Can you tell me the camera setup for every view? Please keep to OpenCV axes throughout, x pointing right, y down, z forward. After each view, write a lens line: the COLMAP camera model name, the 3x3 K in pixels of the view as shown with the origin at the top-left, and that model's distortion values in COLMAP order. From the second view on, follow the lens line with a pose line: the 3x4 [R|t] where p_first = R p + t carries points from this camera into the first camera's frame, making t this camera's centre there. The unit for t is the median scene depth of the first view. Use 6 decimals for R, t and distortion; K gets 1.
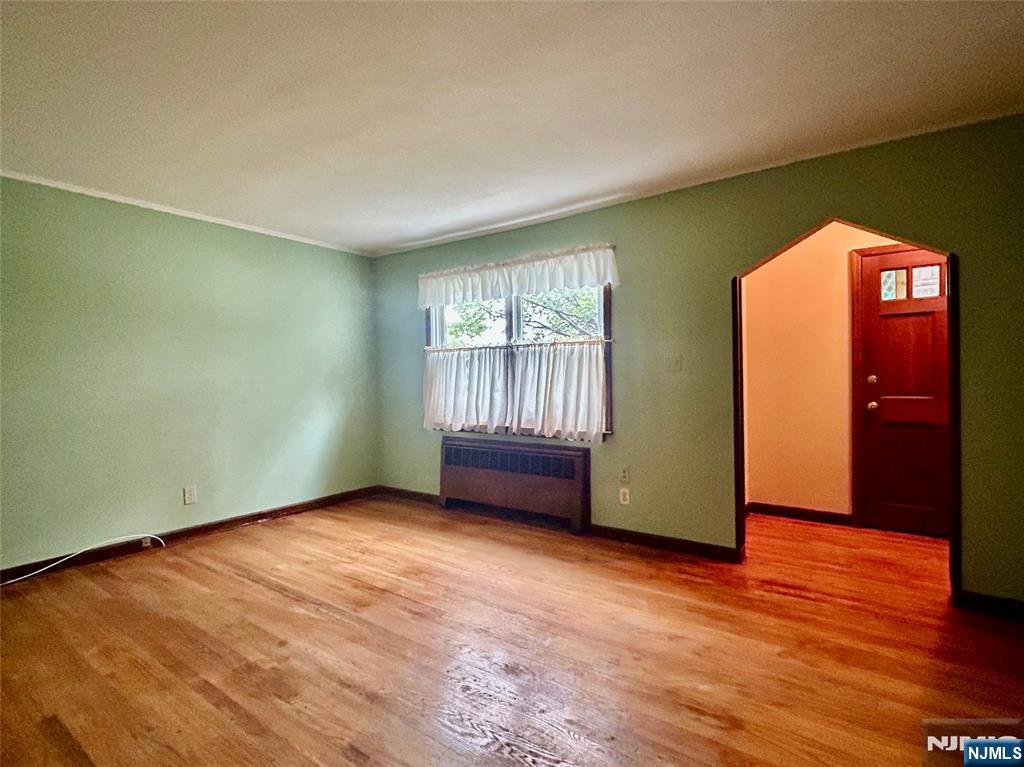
lens RADIAL K [[505.9, 0, 512.0], [0, 505.9, 383.5], [0, 0, 1]] dist [0.000089, 0.000564]
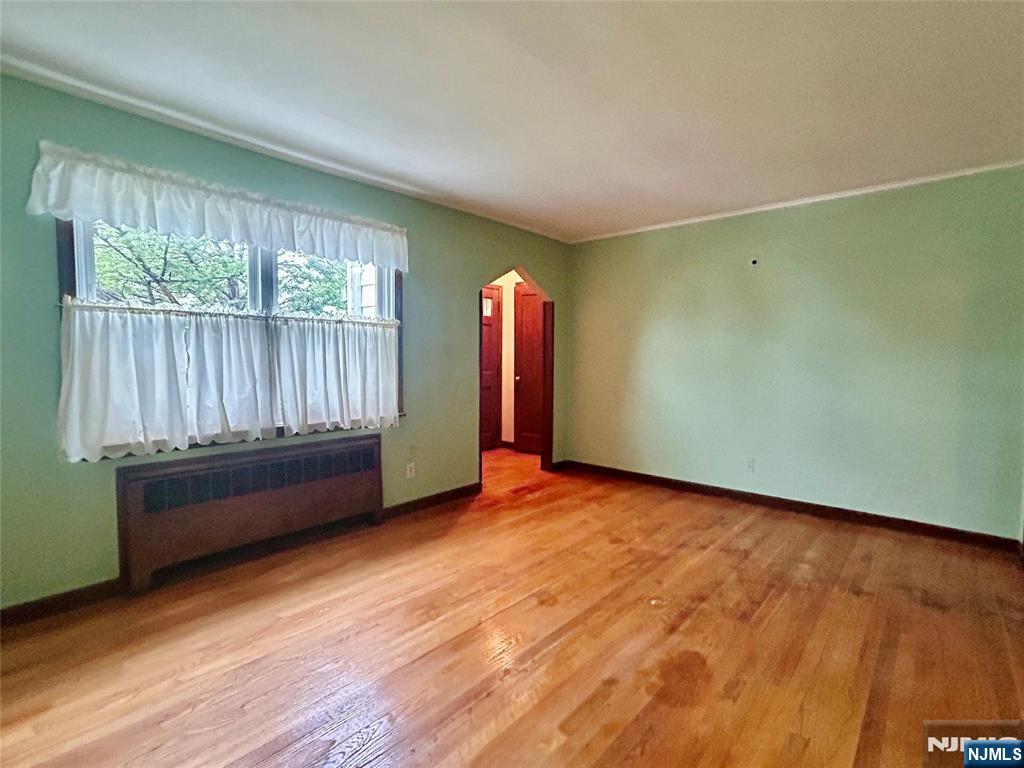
lens RADIAL K [[484.9, 0, 512.0], [0, 484.9, 384.0], [0, 0, 1]] dist [-0.002495, -0.000281]
pose [[0.100700, -0.043368, 0.993971, -0.750469], [0.008946, 0.999049, 0.042683, -0.004923], [-0.994877, 0.004594, 0.100992, 0.654877]]
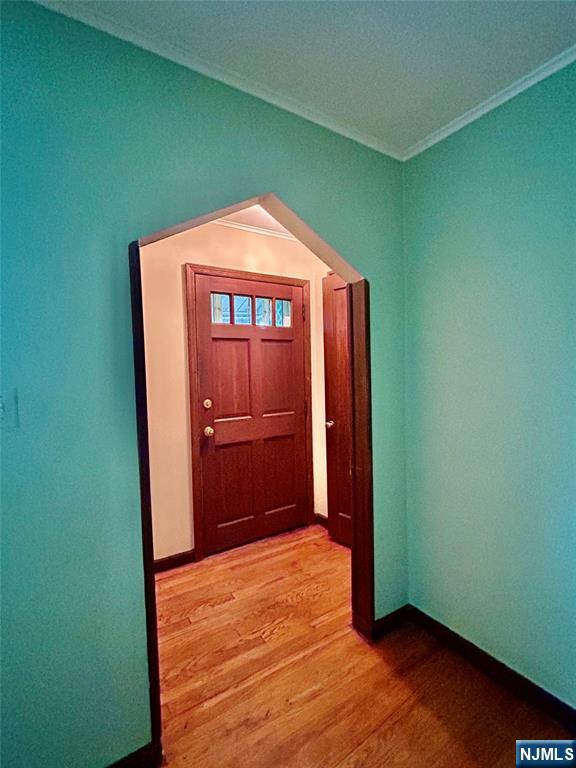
lens RADIAL K [[363.7, 0, 288.0], [0, 363.7, 384.0], [0, 0, 1]] dist [-0.002495, -0.000281]
pose [[0.340287, -0.037582, 0.939570, 0.111333], [0.018088, 0.999278, 0.033419, -0.066698], [-0.940148, 0.005624, 0.340721, 0.621011]]
